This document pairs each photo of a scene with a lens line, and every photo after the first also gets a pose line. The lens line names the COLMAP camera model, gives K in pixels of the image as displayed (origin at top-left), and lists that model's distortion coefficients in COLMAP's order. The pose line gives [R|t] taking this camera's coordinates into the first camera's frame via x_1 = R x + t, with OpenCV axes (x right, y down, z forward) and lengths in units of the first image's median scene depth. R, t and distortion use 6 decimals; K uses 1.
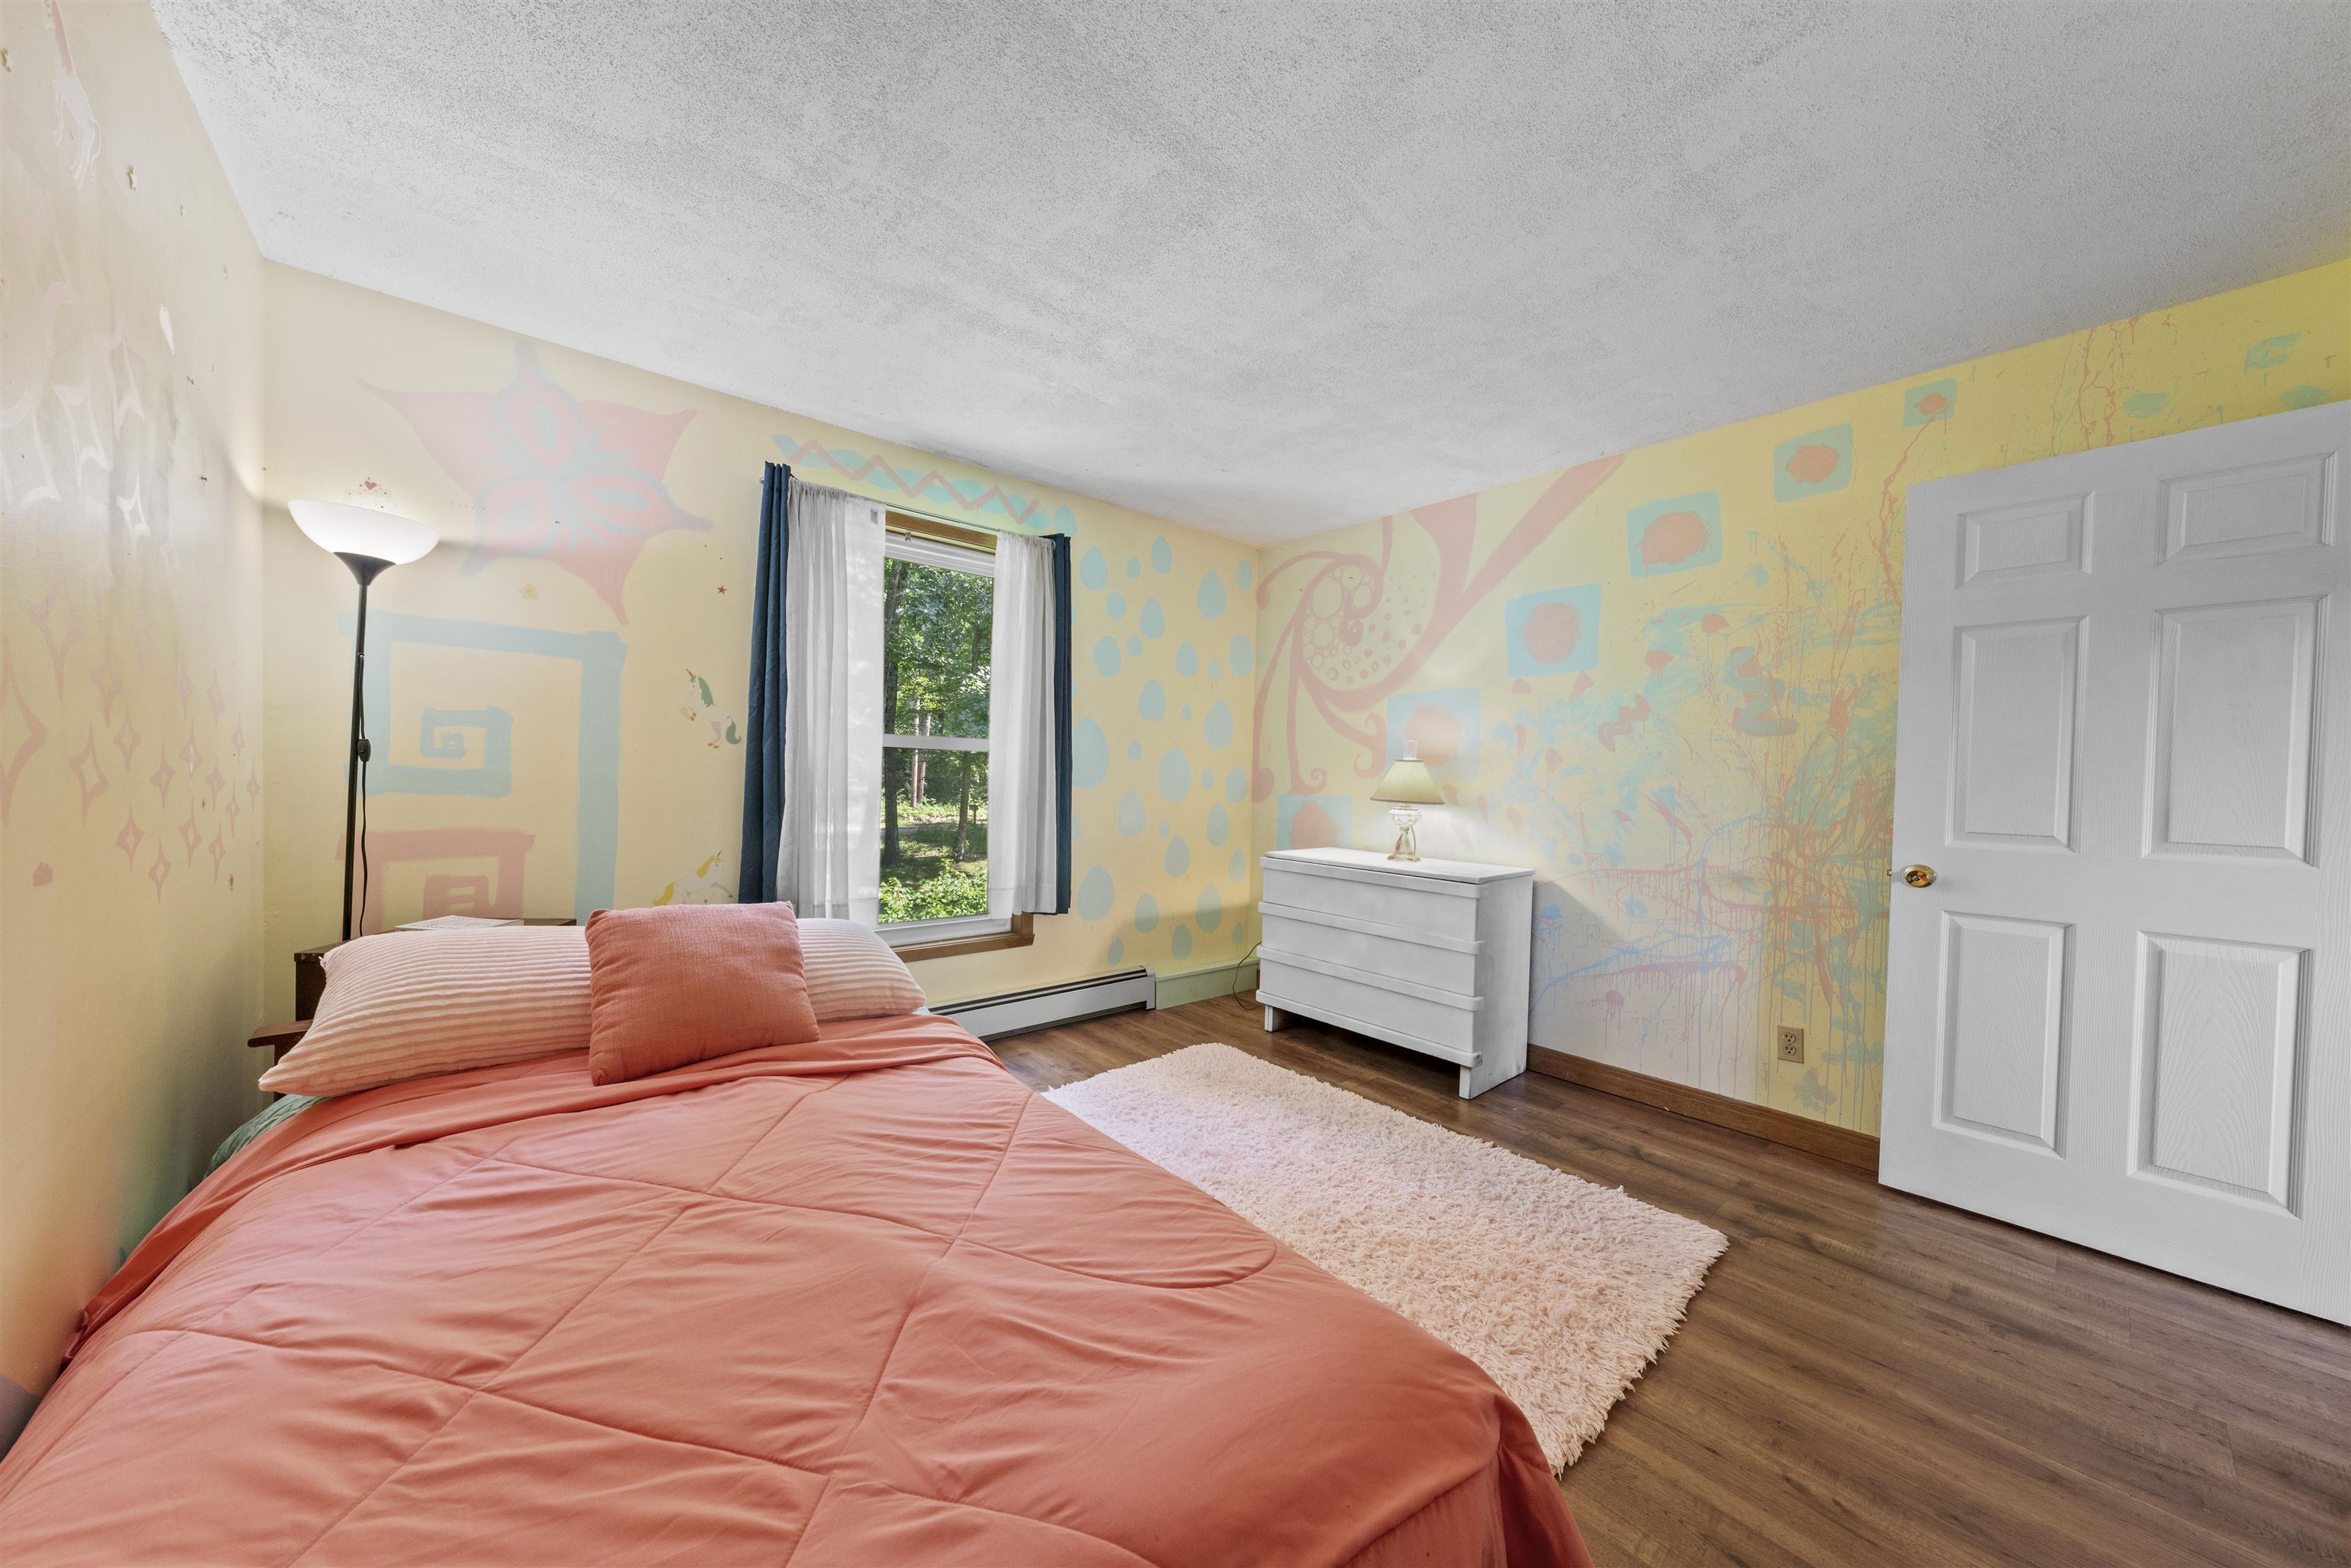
lens RADIAL K [[815.6, 0, 1175.0], [0, 815.6, 763.2], [0, 0, 1]] dist [-0.001048, -0.000050]
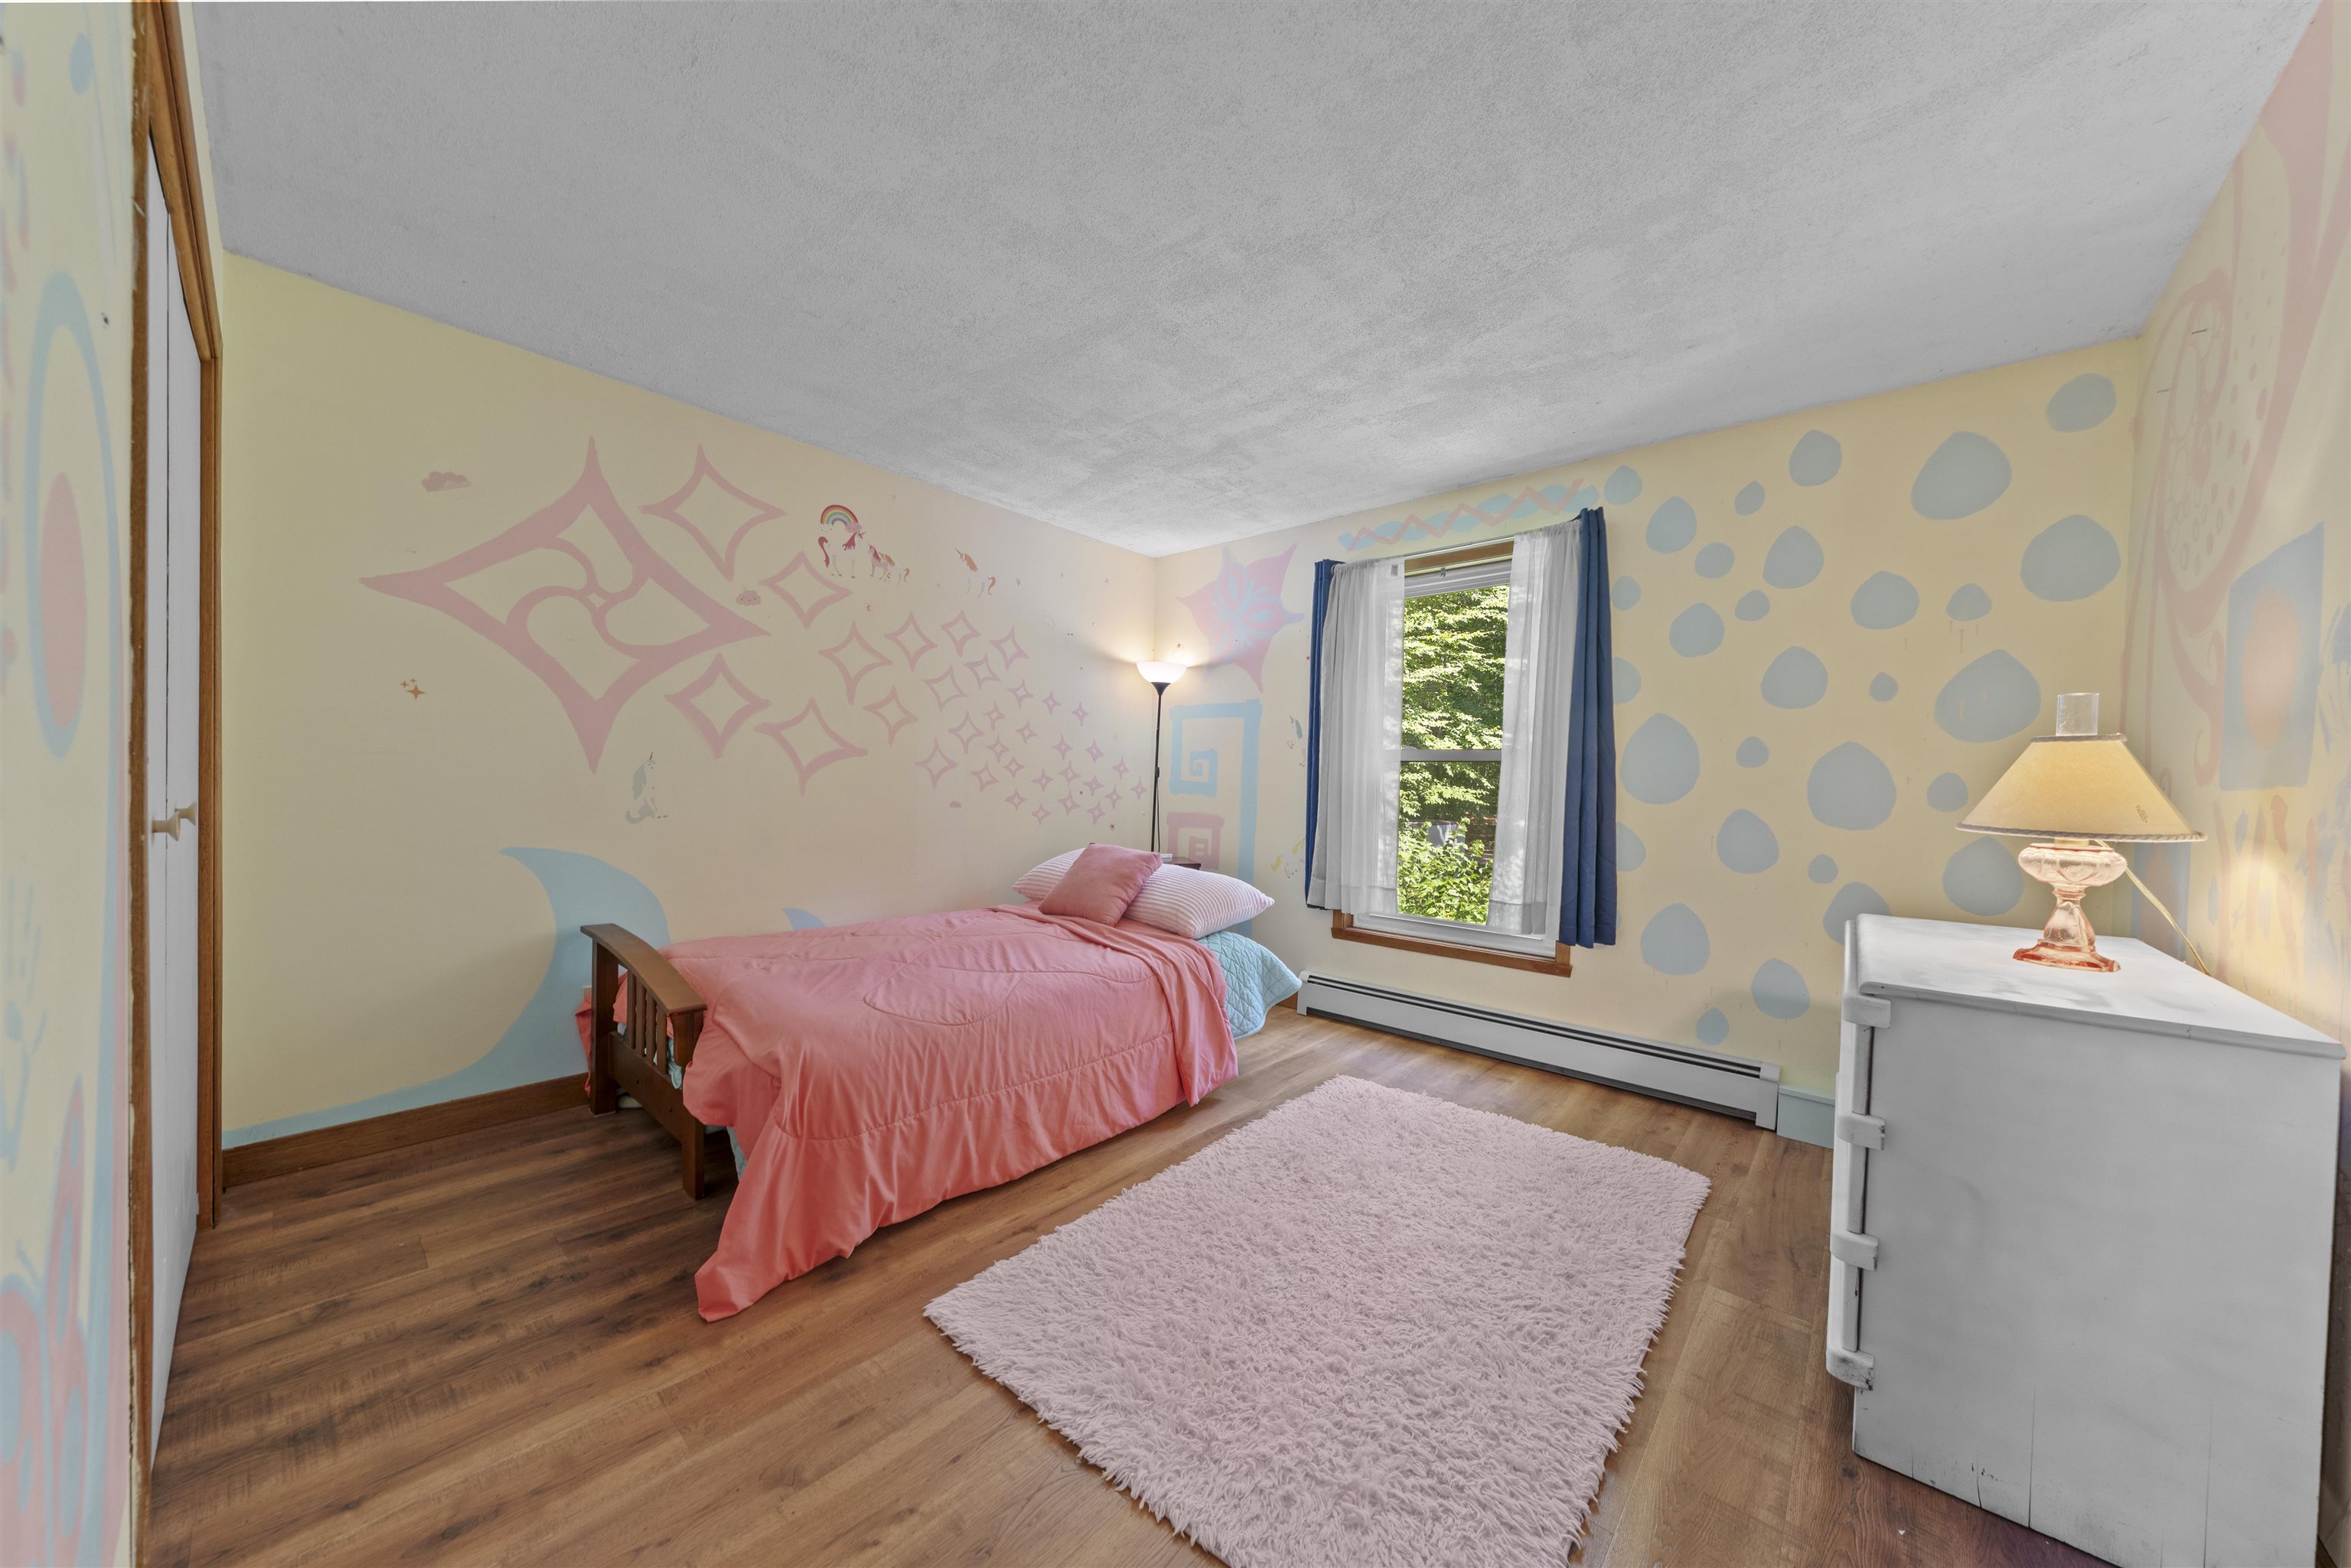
lens RADIAL K [[798.6, 0, 1135.5], [0, 798.6, 764.8], [0, 0, 1]] dist [0.000254, 0.000038]
pose [[0.098393, -0.039160, -0.994377, 0.826040], [-0.008498, 0.999156, -0.040189, 0.038089], [0.995111, 0.012405, 0.097977, 0.559822]]
